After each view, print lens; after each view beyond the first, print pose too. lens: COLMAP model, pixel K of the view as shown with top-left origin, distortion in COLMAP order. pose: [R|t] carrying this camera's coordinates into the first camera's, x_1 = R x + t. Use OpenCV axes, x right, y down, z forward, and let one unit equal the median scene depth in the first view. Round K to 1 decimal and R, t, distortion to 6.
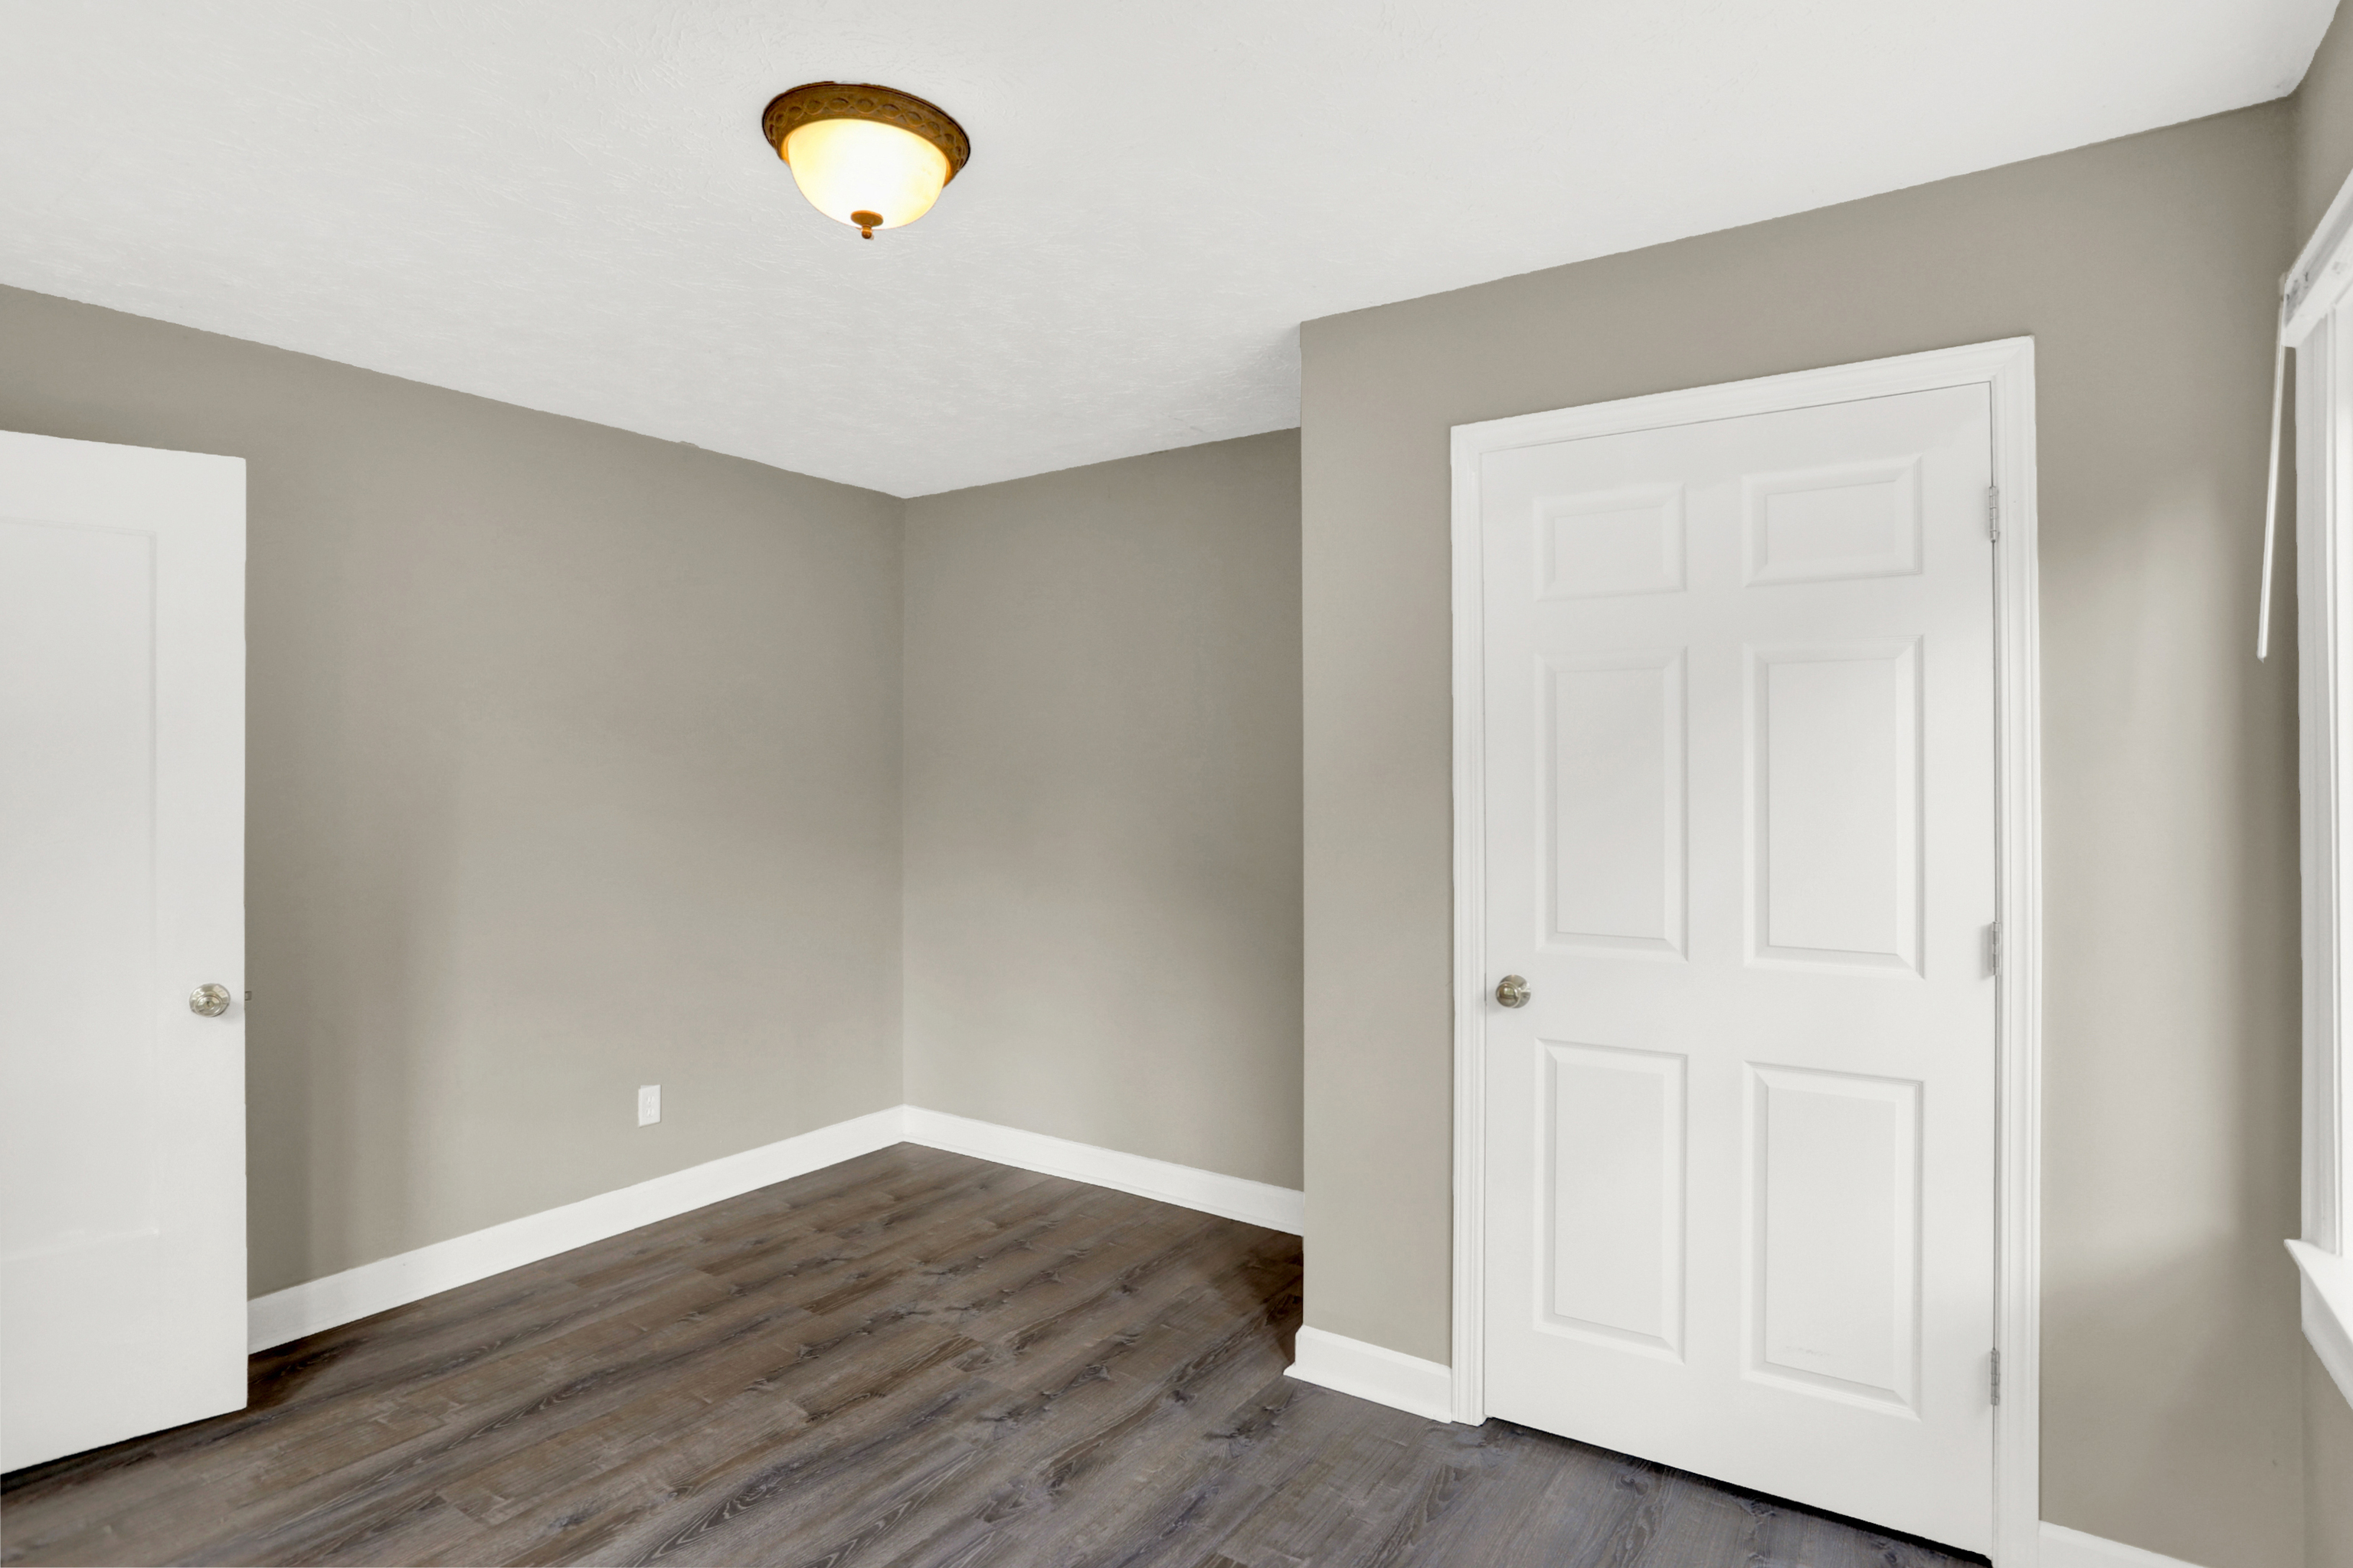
lens RADIAL K [[1217.7, 0, 1184.4], [0, 1217.7, 788.4], [0, 0, 1]] dist [-0.060167, 0.022419]
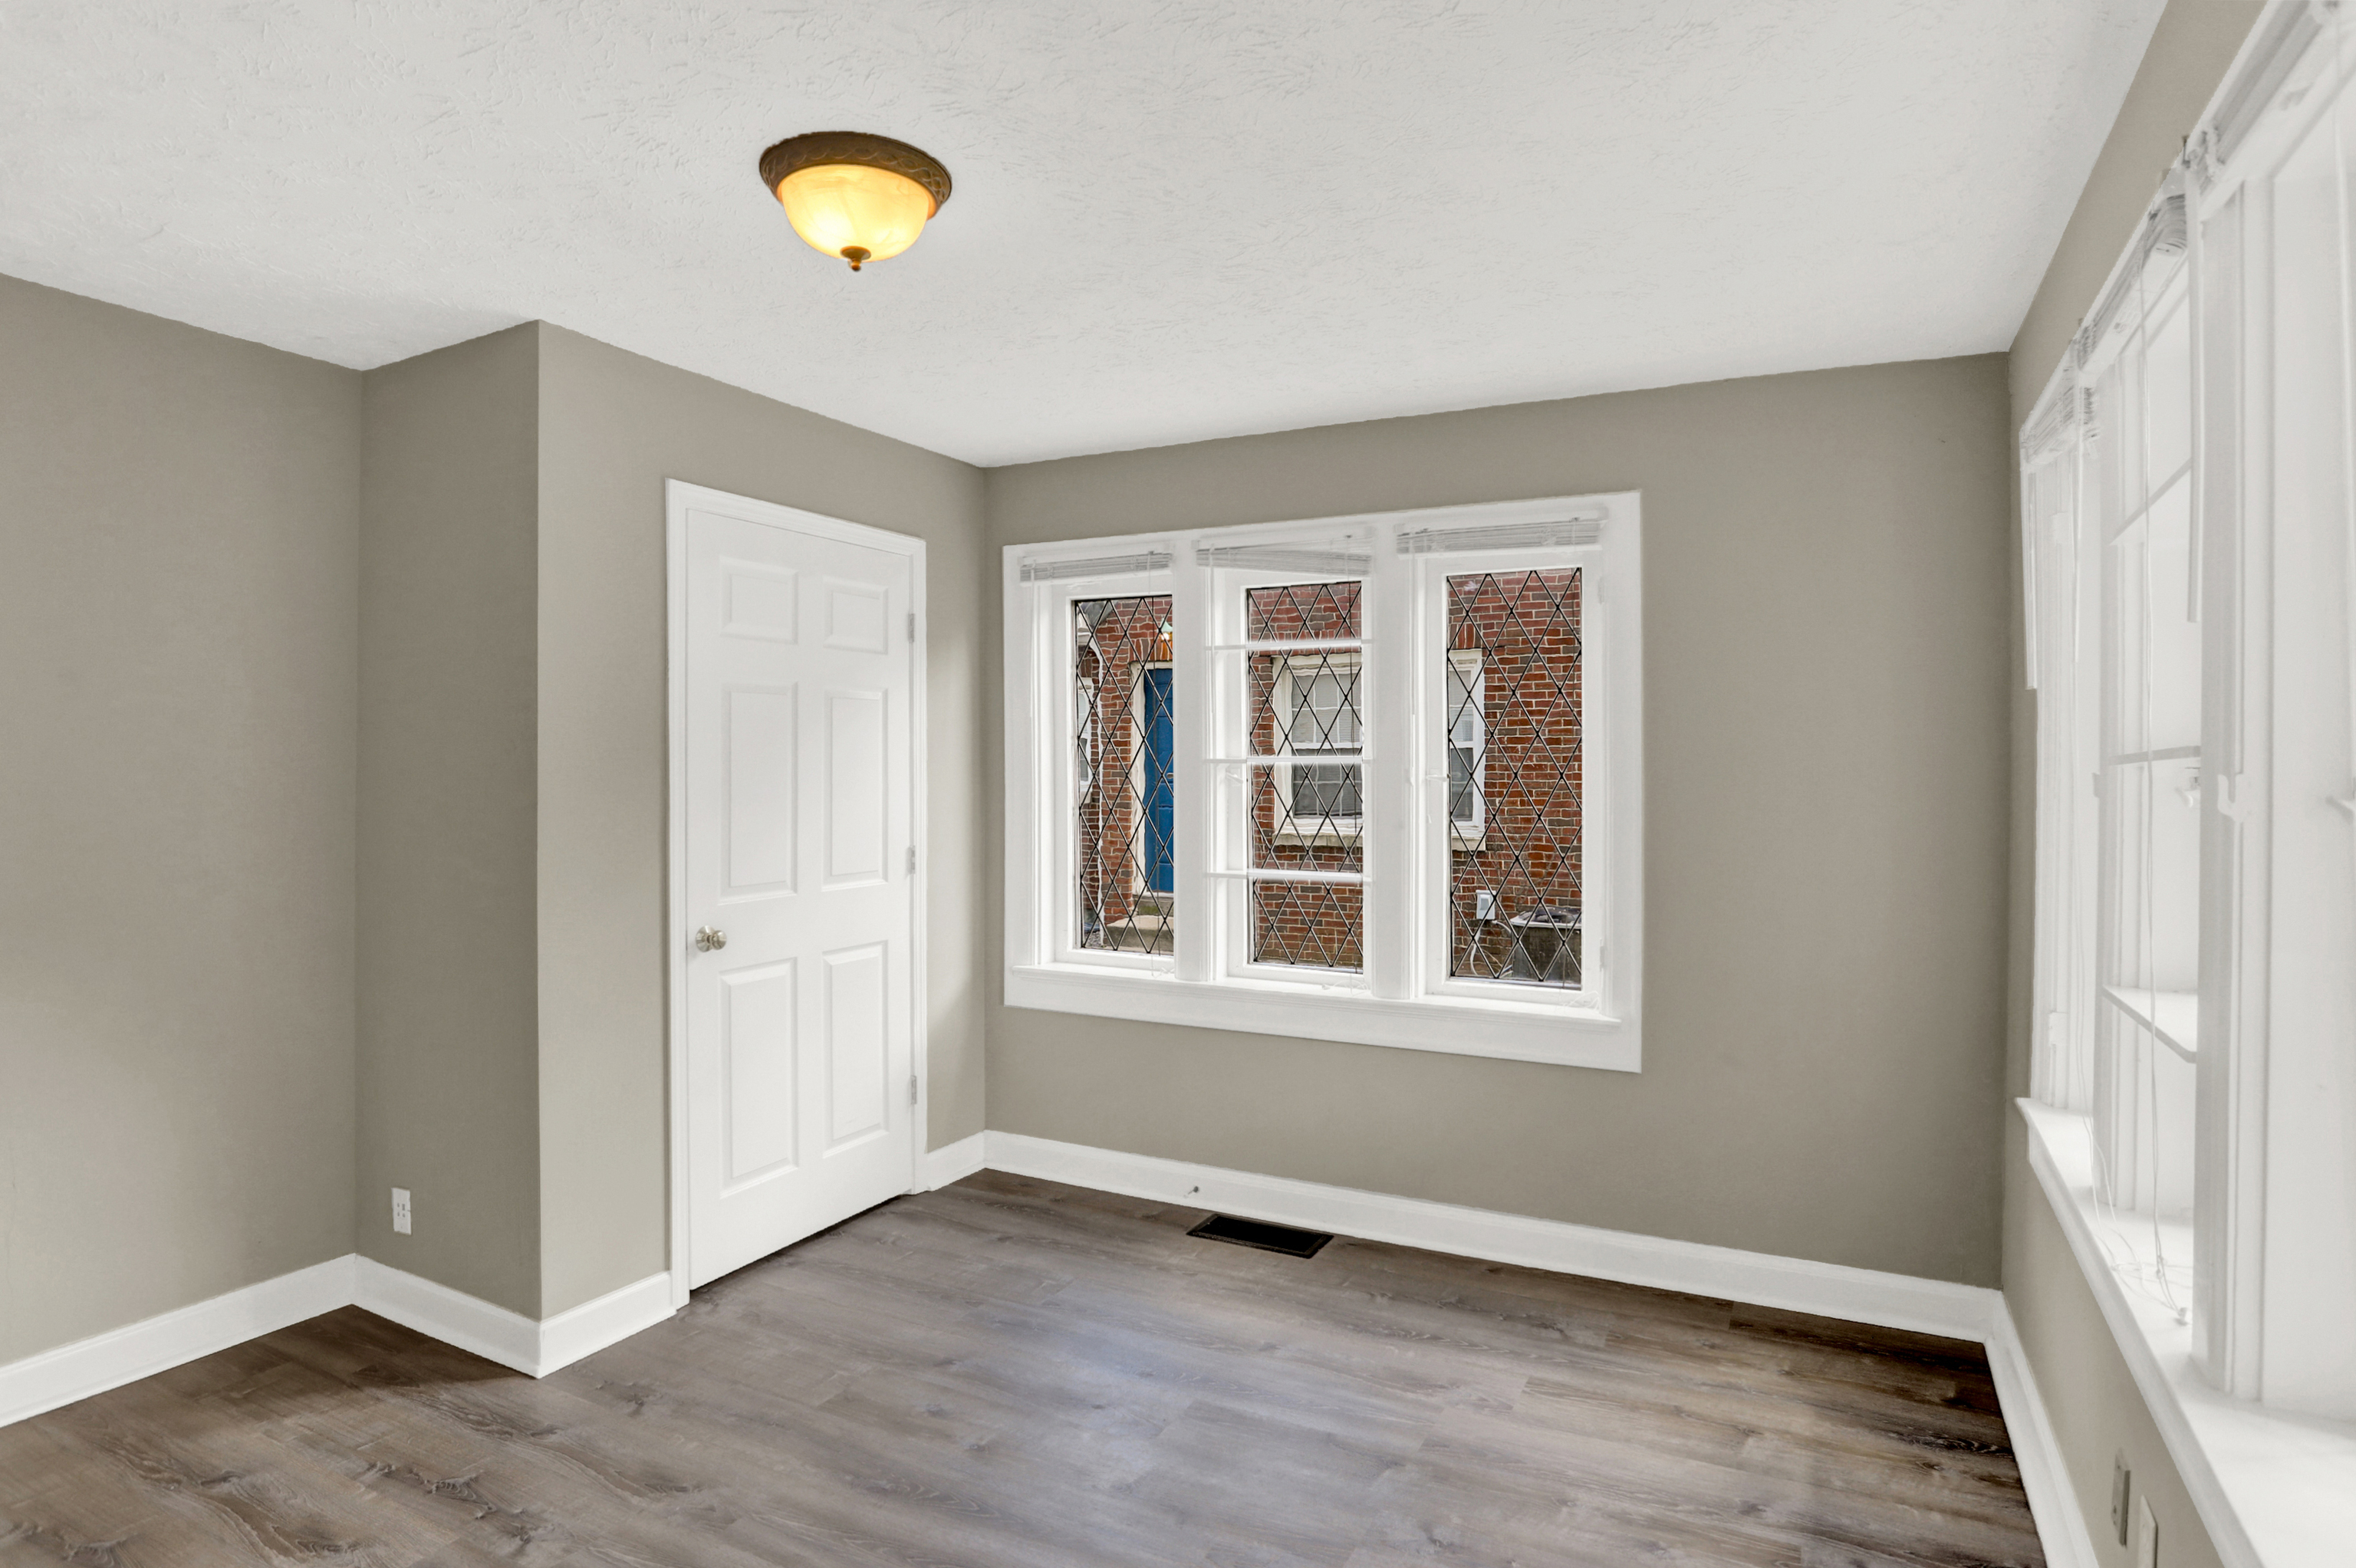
lens RADIAL K [[1219.1, 0, 1190.1], [0, 1219.1, 769.7], [0, 0, 1]] dist [-0.060167, 0.022419]
pose [[-0.113400, -0.003778, 0.993542, -1.067213], [0.008949, 0.999948, 0.004824, -0.011107], [-0.993509, 0.009439, -0.113360, 0.655896]]
